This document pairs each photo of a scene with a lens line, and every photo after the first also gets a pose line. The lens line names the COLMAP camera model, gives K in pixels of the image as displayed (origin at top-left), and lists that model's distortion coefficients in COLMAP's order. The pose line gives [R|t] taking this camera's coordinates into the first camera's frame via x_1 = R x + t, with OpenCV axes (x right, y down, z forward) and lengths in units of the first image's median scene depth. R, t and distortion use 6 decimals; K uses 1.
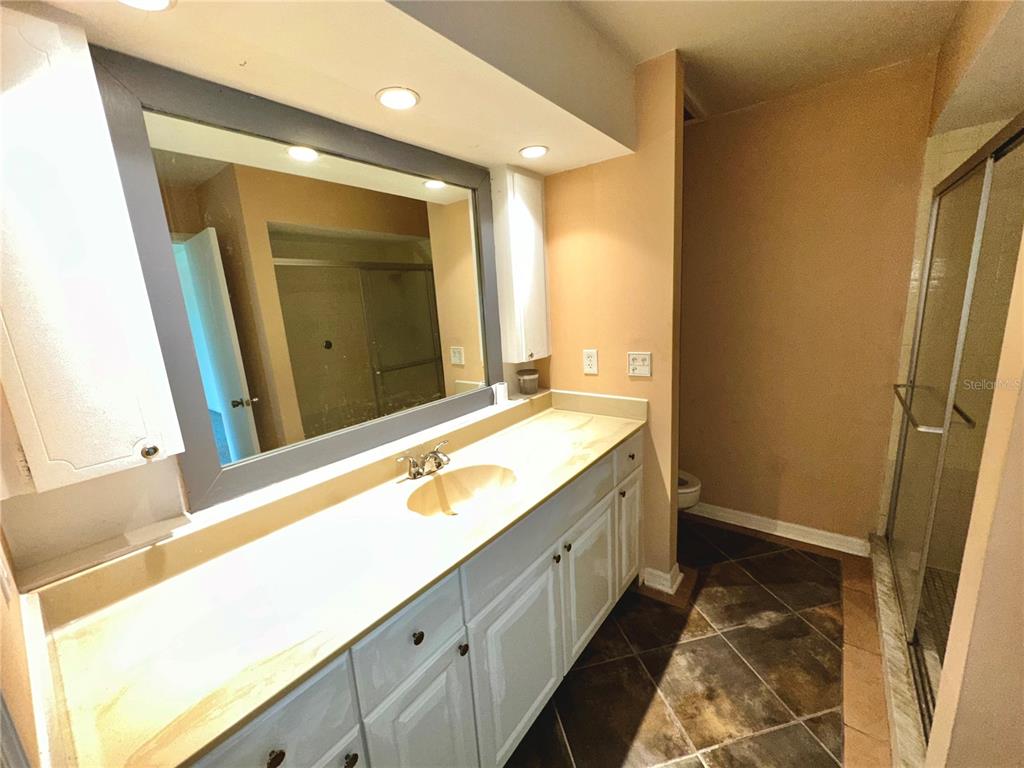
lens RADIAL K [[410.1, 0, 510.0], [0, 410.1, 385.5], [0, 0, 1]] dist [0.000373, -0.000147]
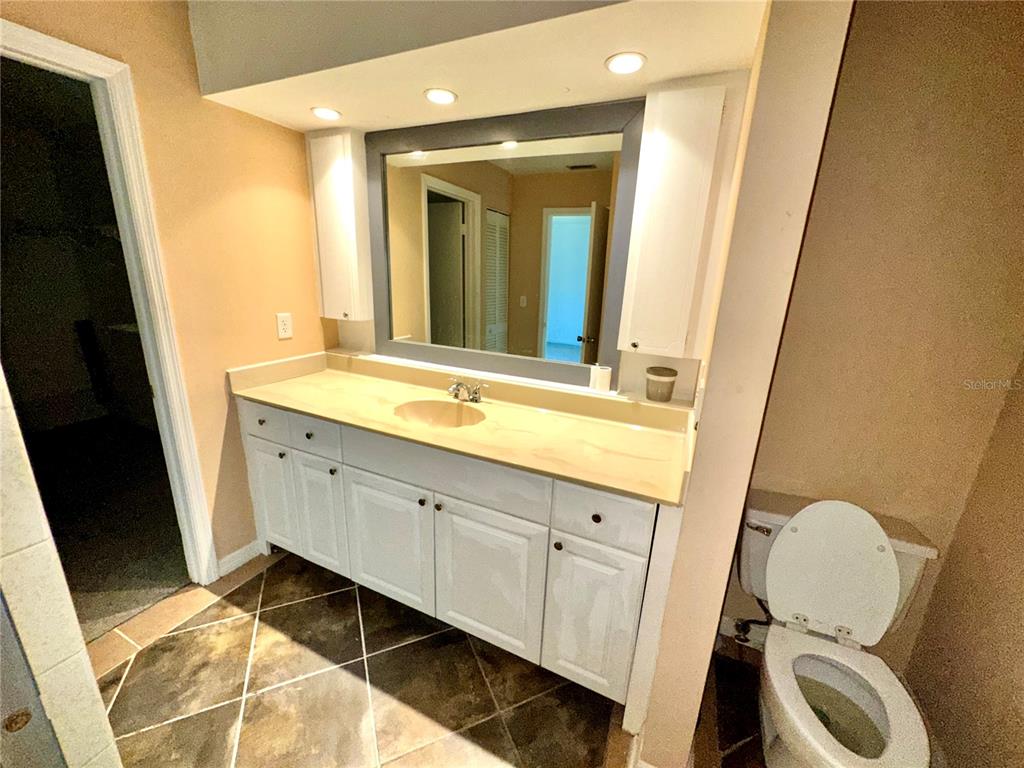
lens RADIAL K [[410.1, 0, 509.5], [0, 410.1, 383.4], [0, 0, 1]] dist [0.000373, -0.000147]
pose [[0.221845, 0.328182, -0.918195, 0.920924], [-0.251308, 0.929091, 0.271358, -0.198167], [0.942141, 0.170550, 0.288589, 0.729799]]
